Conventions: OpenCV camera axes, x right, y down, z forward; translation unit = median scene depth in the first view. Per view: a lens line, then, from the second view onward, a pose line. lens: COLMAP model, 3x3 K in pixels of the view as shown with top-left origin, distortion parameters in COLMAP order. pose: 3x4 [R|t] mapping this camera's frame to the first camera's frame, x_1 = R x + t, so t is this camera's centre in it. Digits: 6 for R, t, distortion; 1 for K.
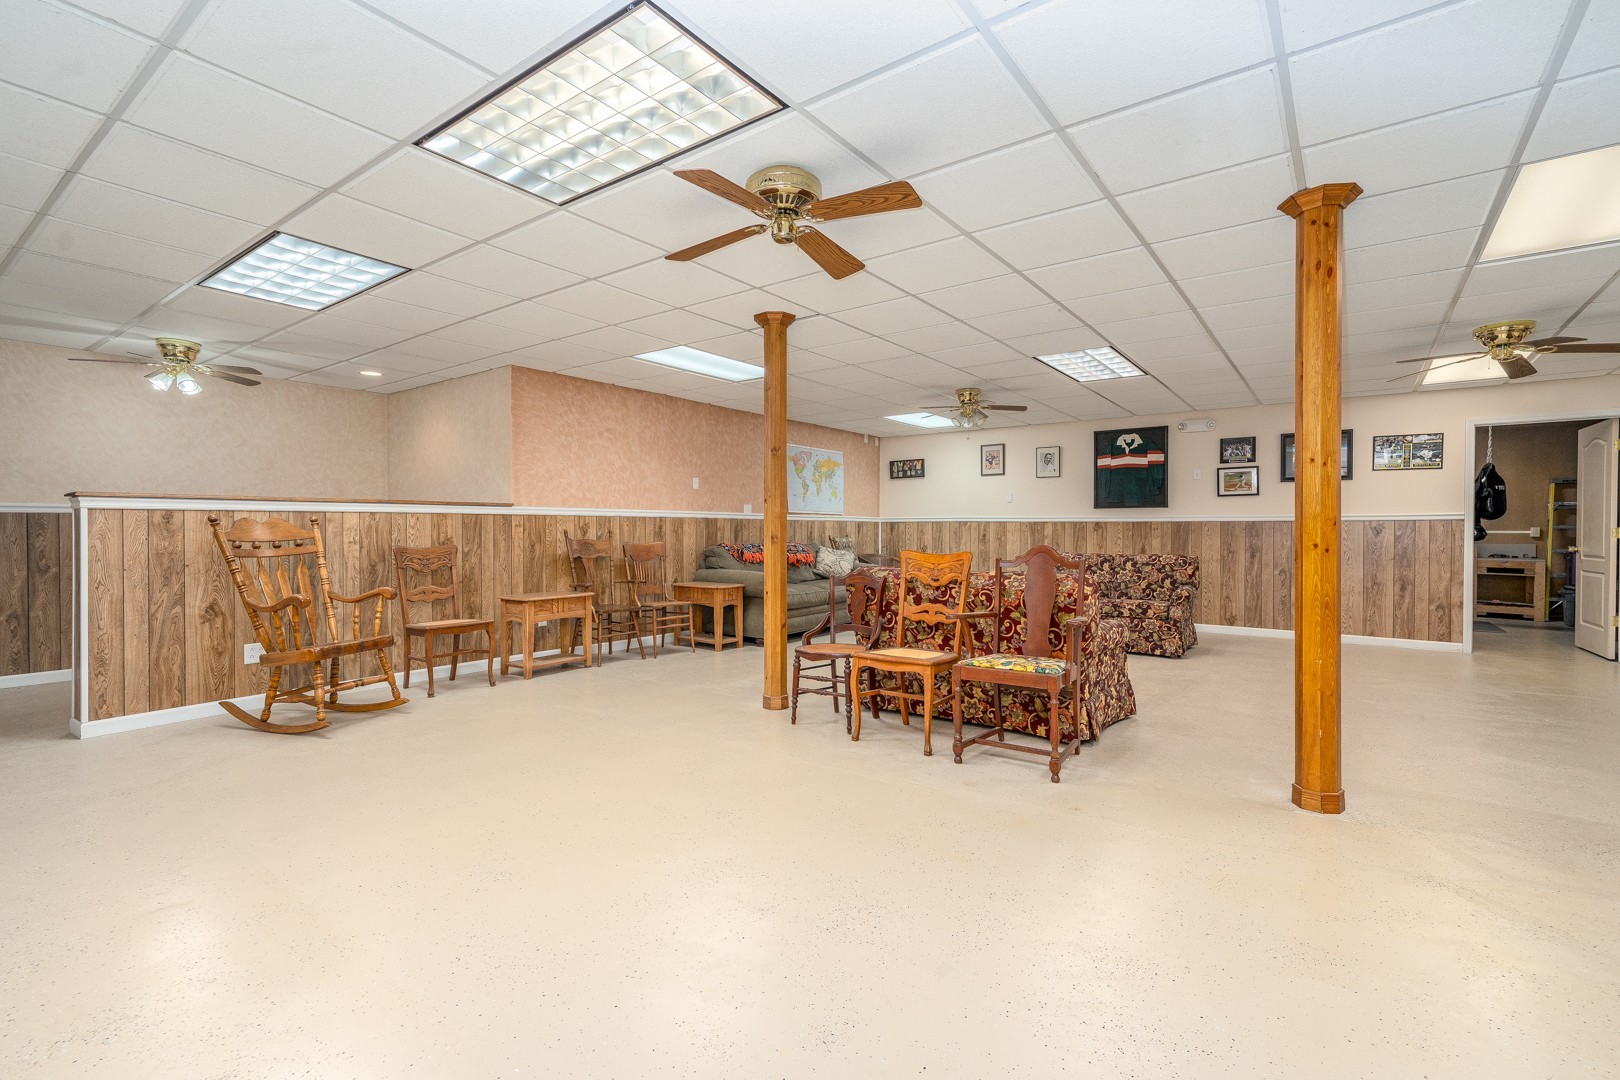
lens RADIAL K [[738.0, 0, 813.8], [0, 738.0, 535.8], [0, 0, 1]] dist [0.003298, 0.001584]
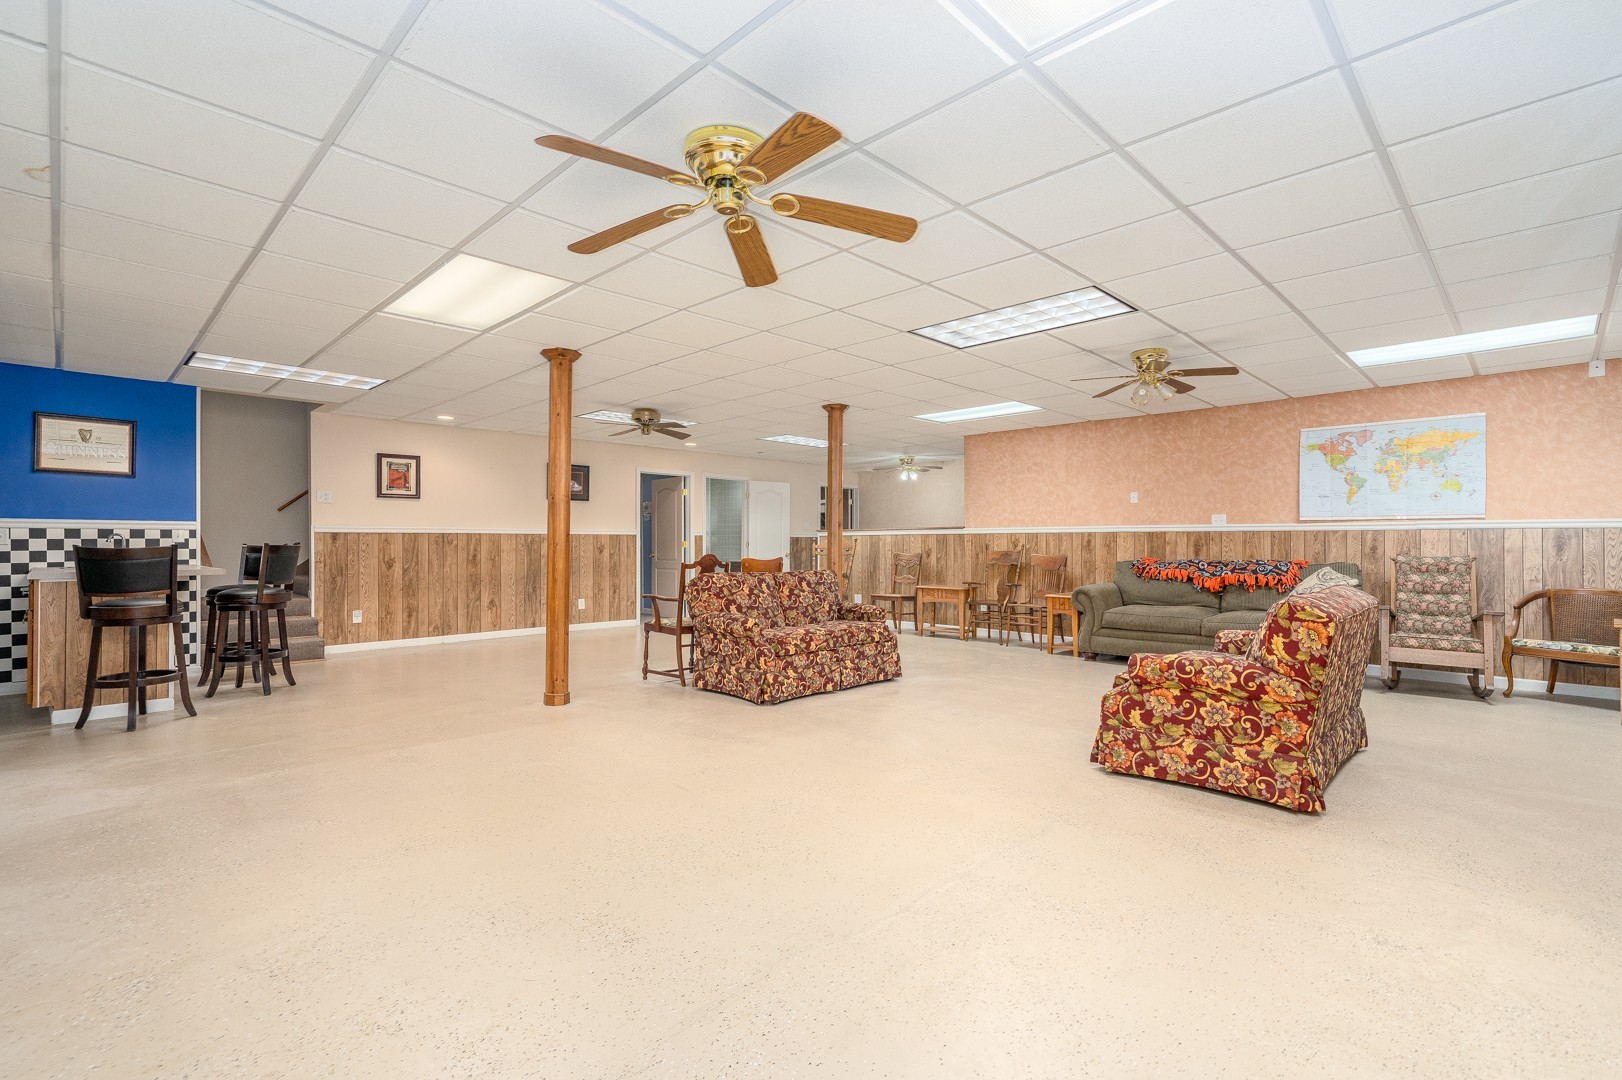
lens RADIAL K [[738.9, 0, 812.7], [0, 738.9, 541.1], [0, 0, 1]] dist [0.003298, 0.001584]
pose [[-0.135771, -0.002642, -0.990737, 1.031950], [-0.007888, 0.999968, -0.001586, -0.008170], [0.990709, 0.007600, -0.135788, 0.810866]]
